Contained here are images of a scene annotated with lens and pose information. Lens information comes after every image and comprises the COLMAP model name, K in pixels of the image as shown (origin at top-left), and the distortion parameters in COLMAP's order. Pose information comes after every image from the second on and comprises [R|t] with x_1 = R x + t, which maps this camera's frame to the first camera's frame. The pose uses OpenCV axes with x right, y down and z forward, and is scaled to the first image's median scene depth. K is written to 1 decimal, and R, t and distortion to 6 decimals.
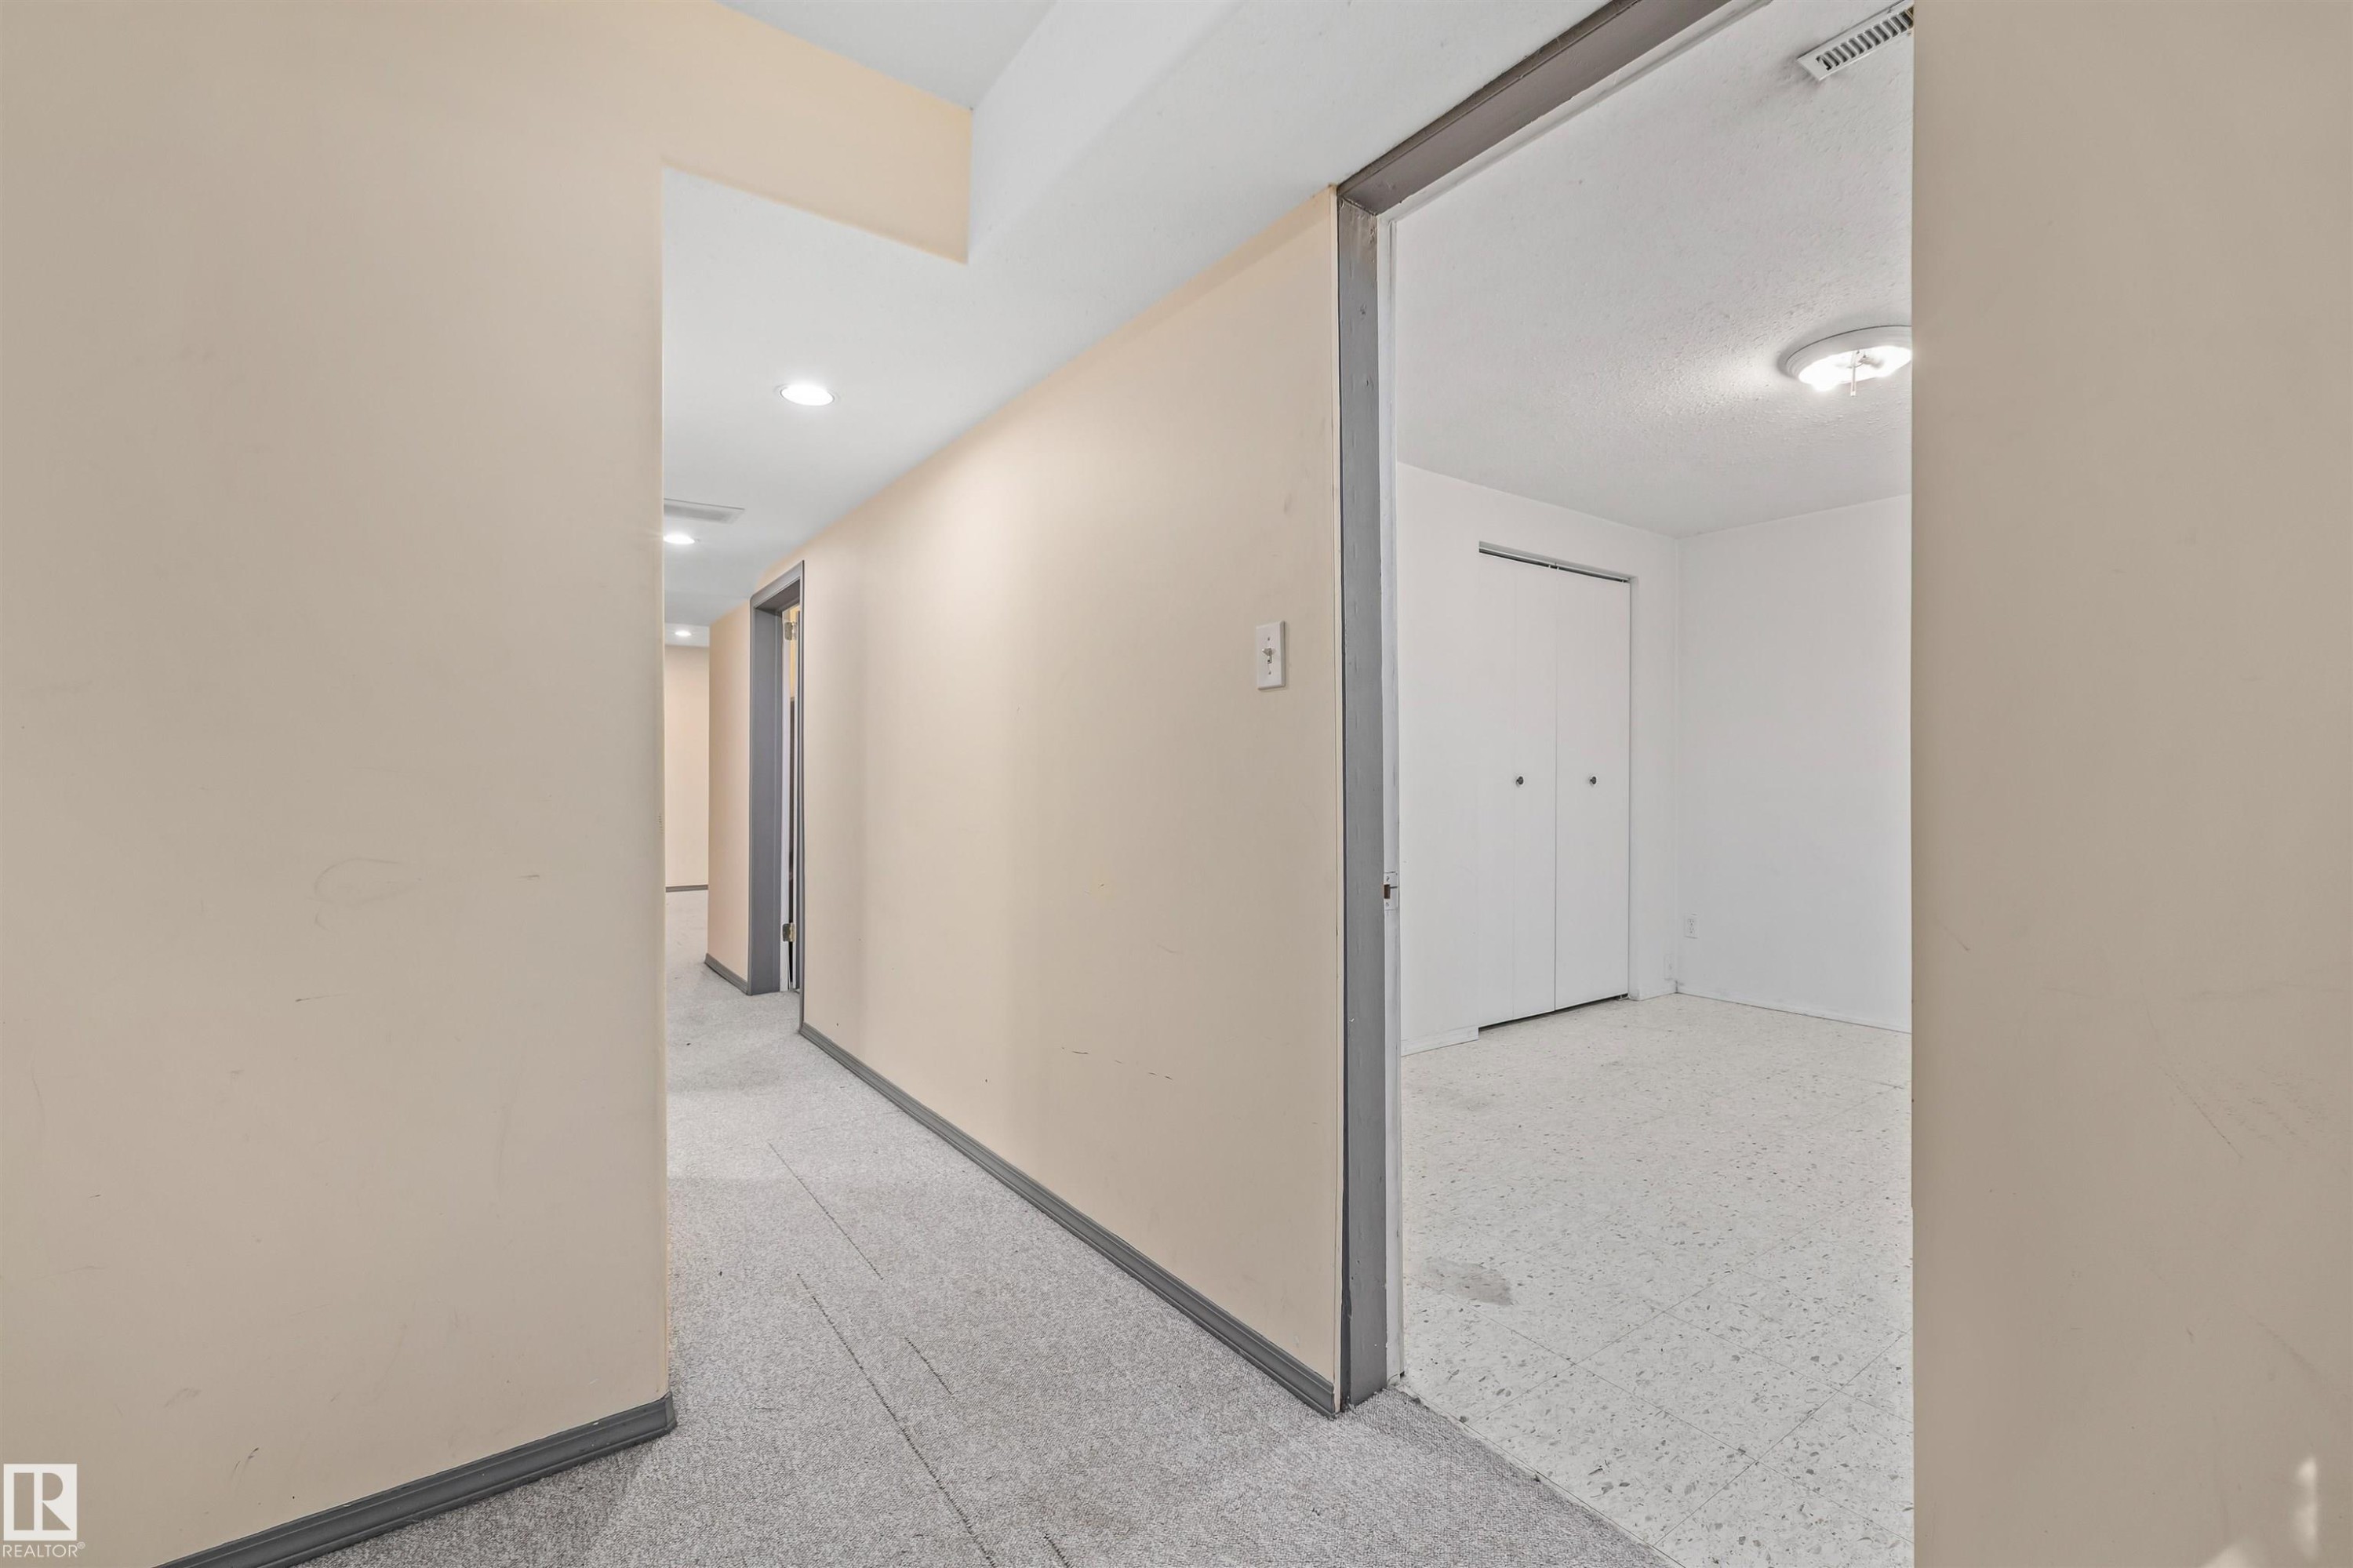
lens RADIAL K [[983.8, 0, 1163.8], [0, 983.8, 783.7], [0, 0, 1]] dist [0.001478, 0.000522]
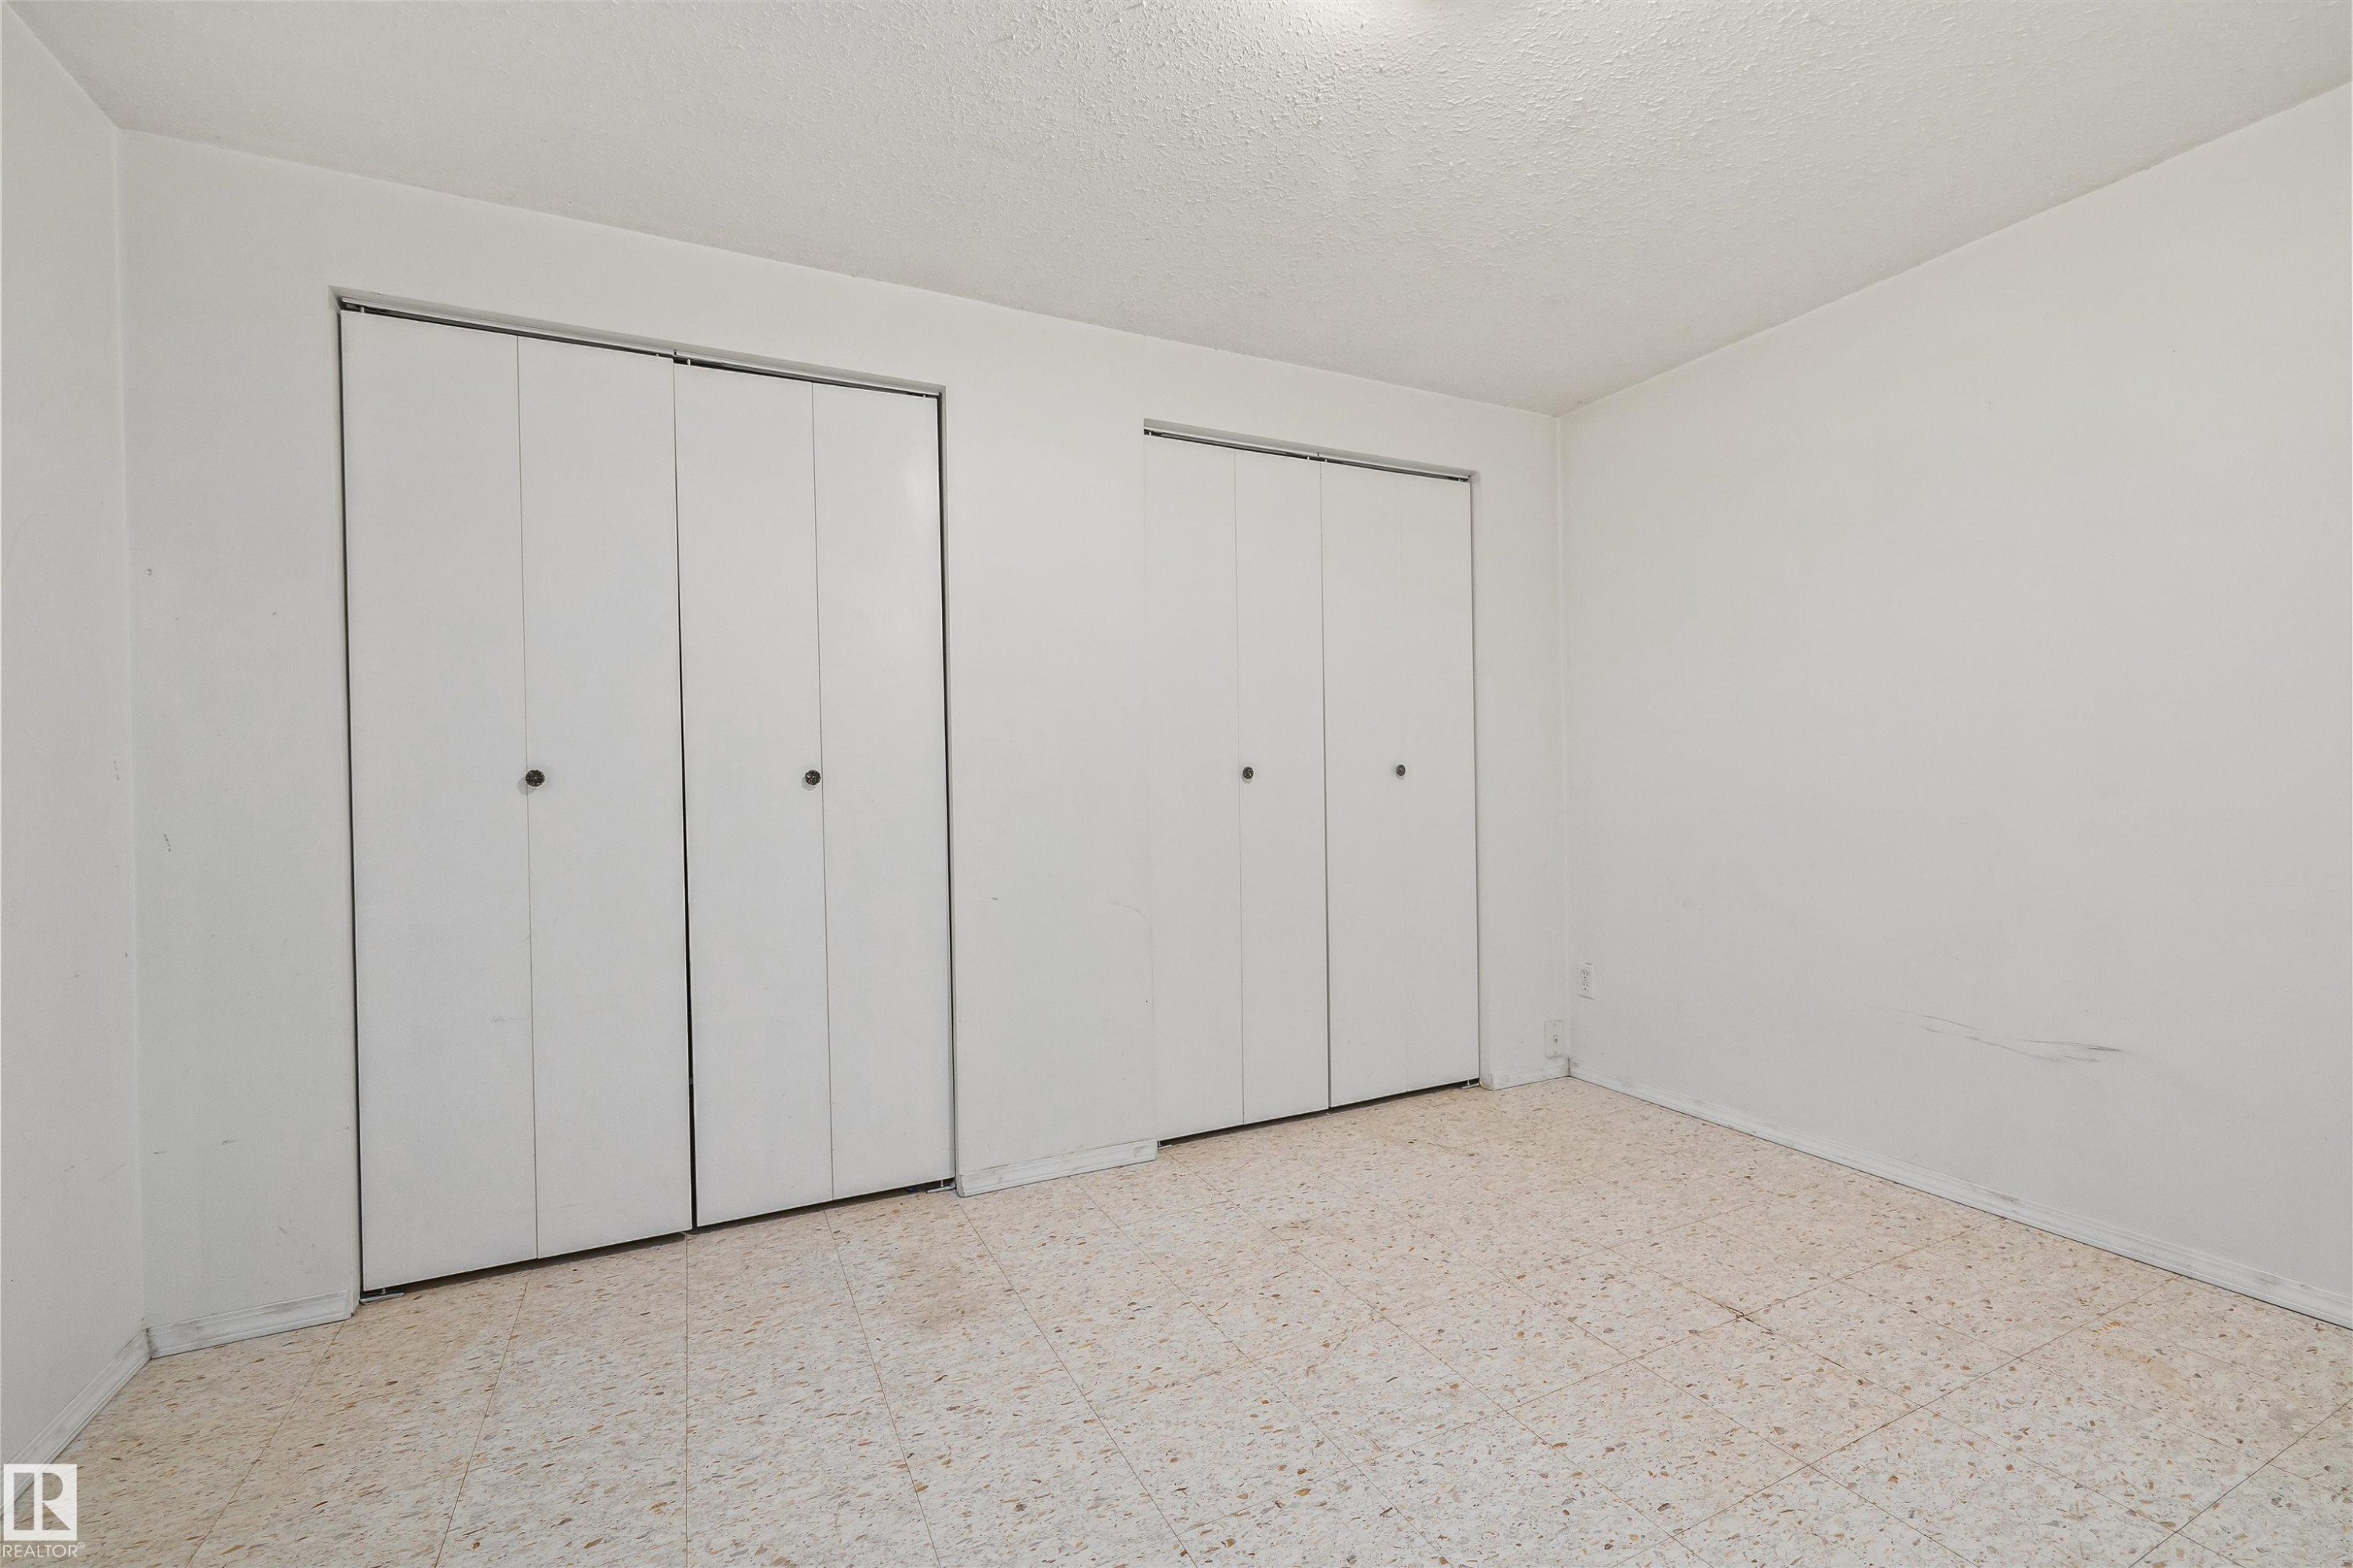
lens RADIAL K [[967.2, 0, 1176.5], [0, 967.2, 784.0], [0, 0, 1]] dist [0.000716, 0.000095]
pose [[0.985462, -0.017514, -0.168988, 0.477328], [0.018343, 0.999826, 0.003342, 0.001326], [0.168900, -0.006394, 0.985612, 0.373551]]
